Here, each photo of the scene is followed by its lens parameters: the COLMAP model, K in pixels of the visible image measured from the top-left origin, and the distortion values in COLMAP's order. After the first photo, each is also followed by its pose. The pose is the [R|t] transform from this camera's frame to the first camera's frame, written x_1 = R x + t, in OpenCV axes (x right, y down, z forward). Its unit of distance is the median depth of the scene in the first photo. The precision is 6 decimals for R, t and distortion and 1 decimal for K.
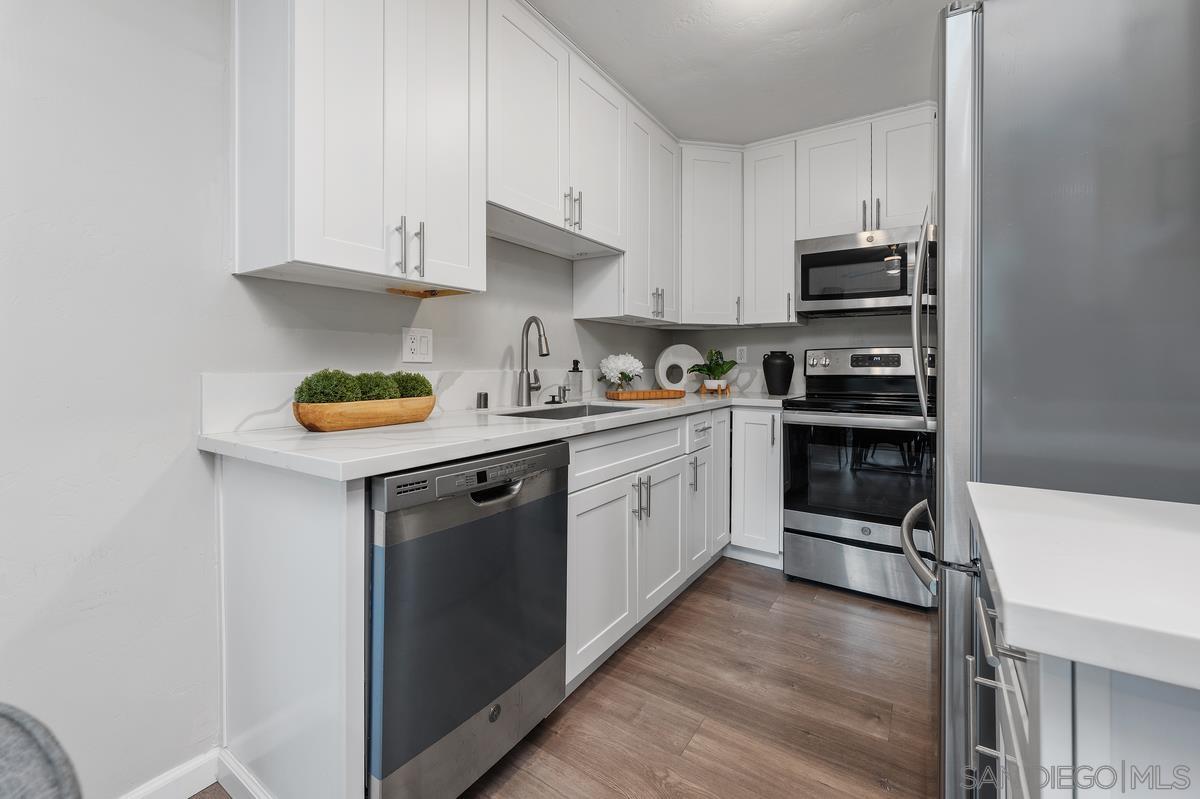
lens RADIAL K [[500.9, 0, 599.9], [0, 500.9, 358.6], [0, 0, 1]] dist [-0.000521, -0.000267]
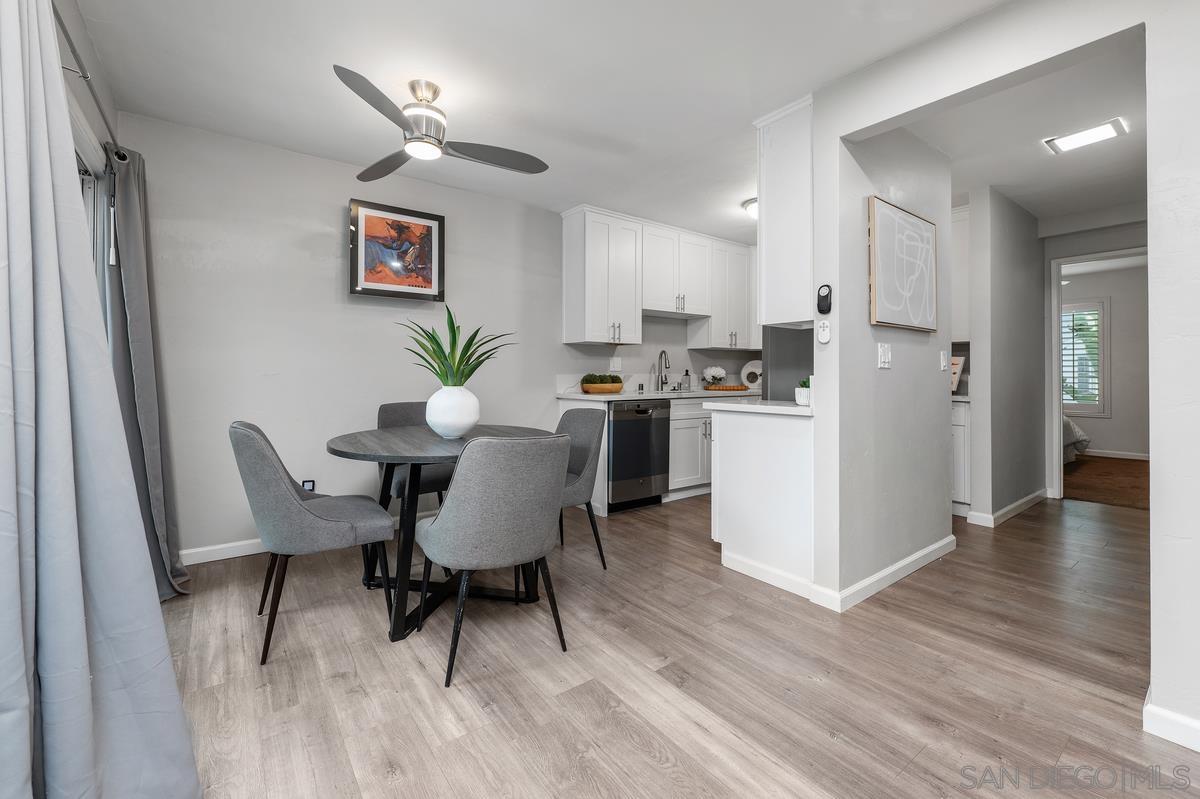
lens RADIAL K [[504.4, 0, 598.8], [0, 504.4, 368.3], [0, 0, 1]] dist [-0.002081, -0.000242]
pose [[0.945181, -0.000100, -0.326548, 0.369693], [0.001080, 0.999995, 0.002819, -0.012536], [0.326546, -0.003017, 0.945176, -1.370585]]
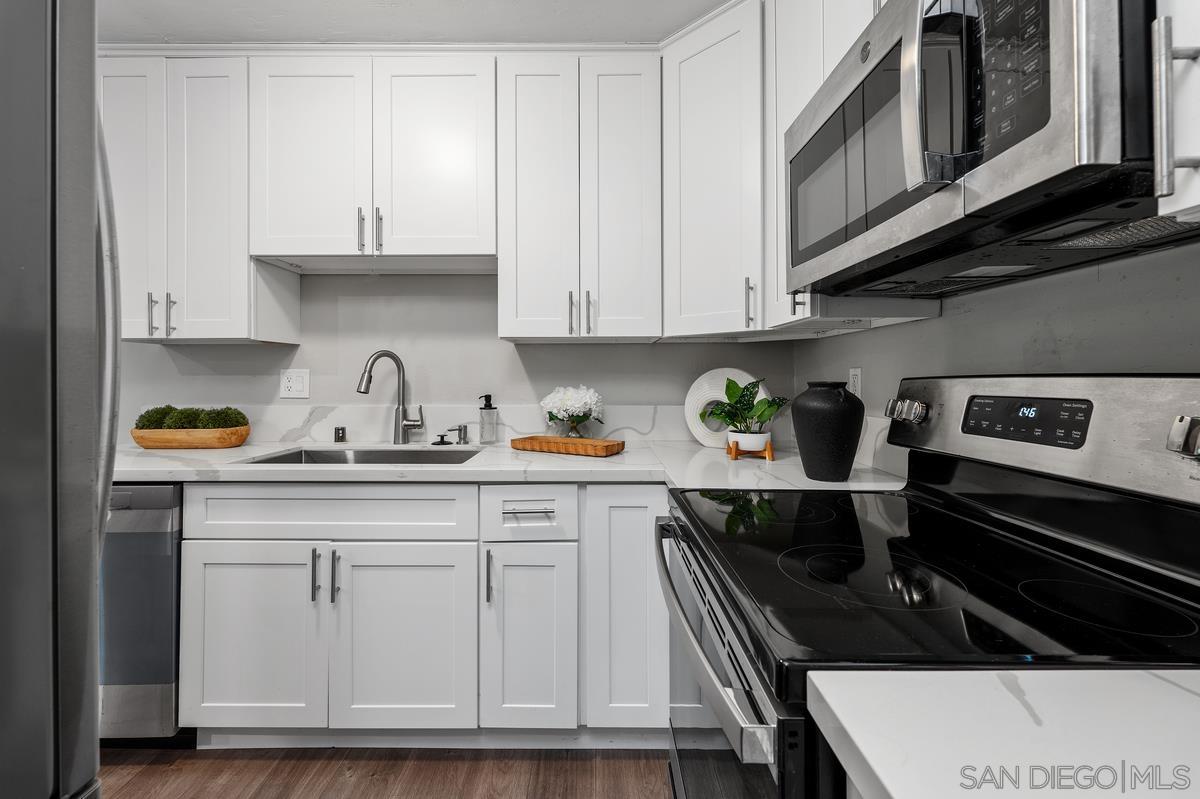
lens RADIAL K [[491.1, 0, 592.9], [0, 491.1, 376.2], [0, 0, 1]] dist [-0.001415, -0.000199]
pose [[0.551325, -0.005046, -0.834275, 0.963564], [0.011100, 0.999938, 0.001287, -0.036340], [0.834216, -0.009970, 0.551347, 0.914891]]
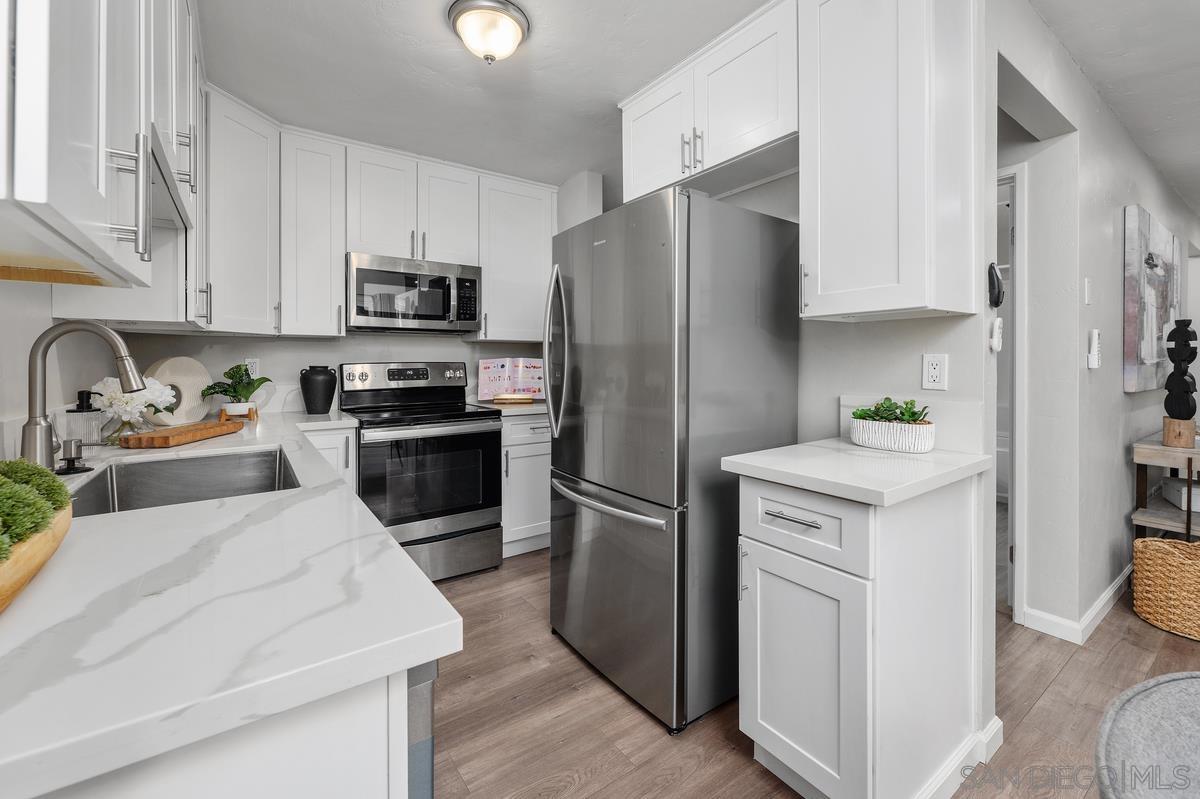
lens RADIAL K [[500.9, 0, 599.9], [0, 500.9, 358.6], [0, 0, 1]] dist [-0.000521, -0.000267]
pose [[0.356383, 0.002475, 0.934337, -0.497221], [-0.010103, 0.999948, 0.001205, -0.053884], [-0.934286, -0.009869, 0.356389, 0.304134]]
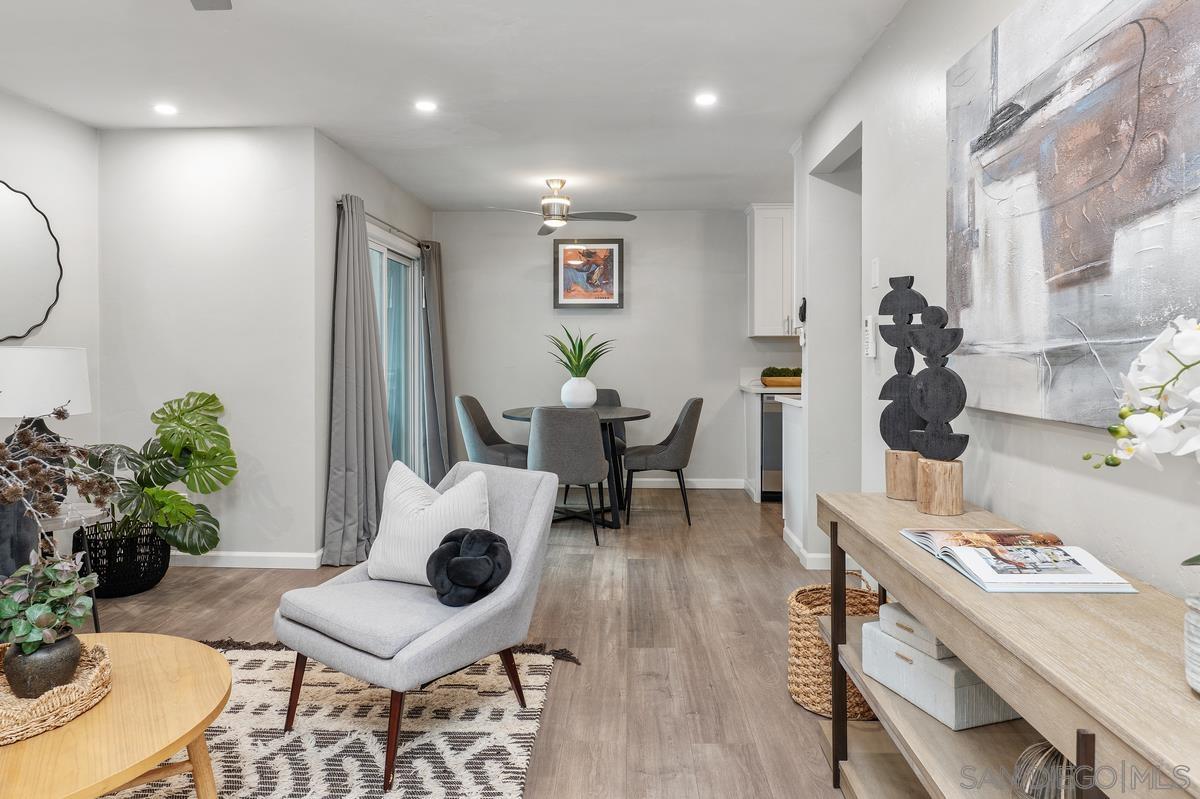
lens RADIAL K [[728.7, 0, 601.5], [0, 728.7, 349.9], [0, 0, 1]] dist [-0.179249, 0.000025]
pose [[0.523175, -0.005463, -0.852208, 1.961833], [0.009189, 0.999957, -0.000768, -0.063730], [0.852176, -0.007429, 0.523203, -1.603009]]
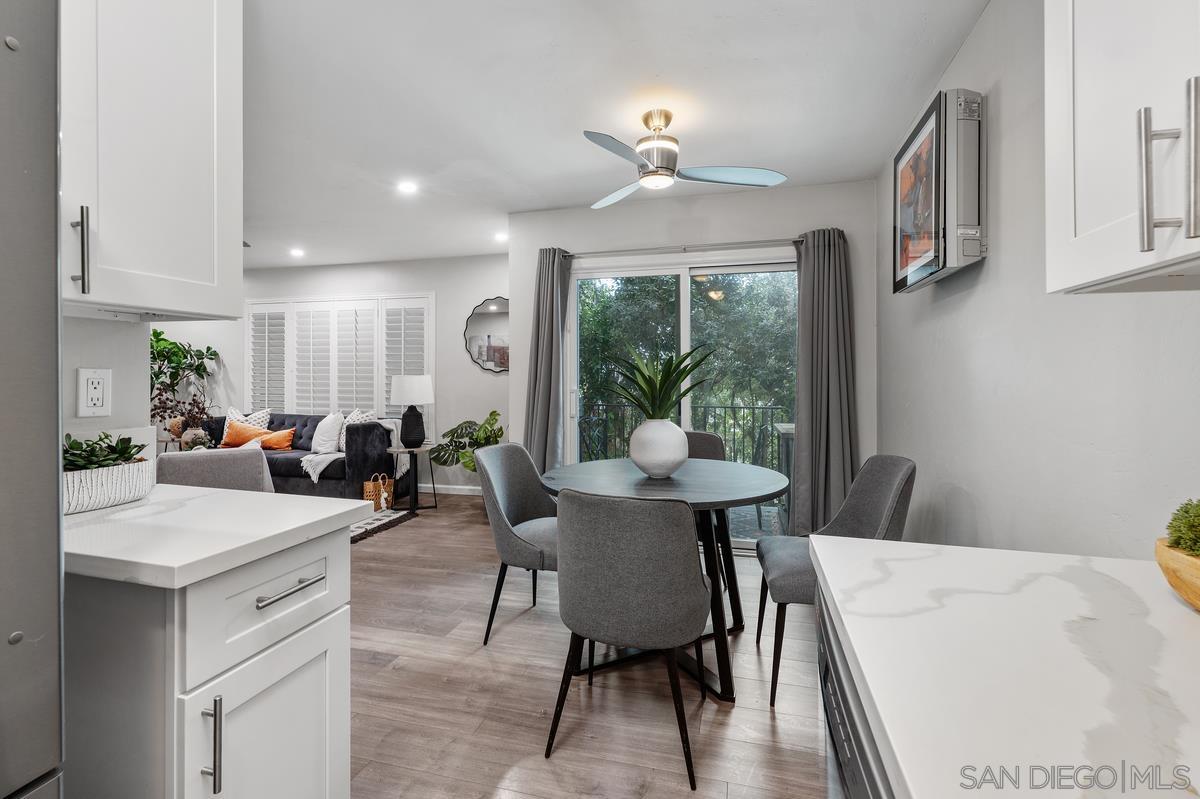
lens RADIAL K [[544.3, 0, 598.7], [0, 544.3, 382.1], [0, 0, 1]] dist [-0.001852, -0.000353]
pose [[-0.949308, -0.000400, -0.314349, 0.112116], [0.000333, 0.999997, -0.002279, -0.047717], [0.314349, -0.002269, -0.949305, 0.922682]]
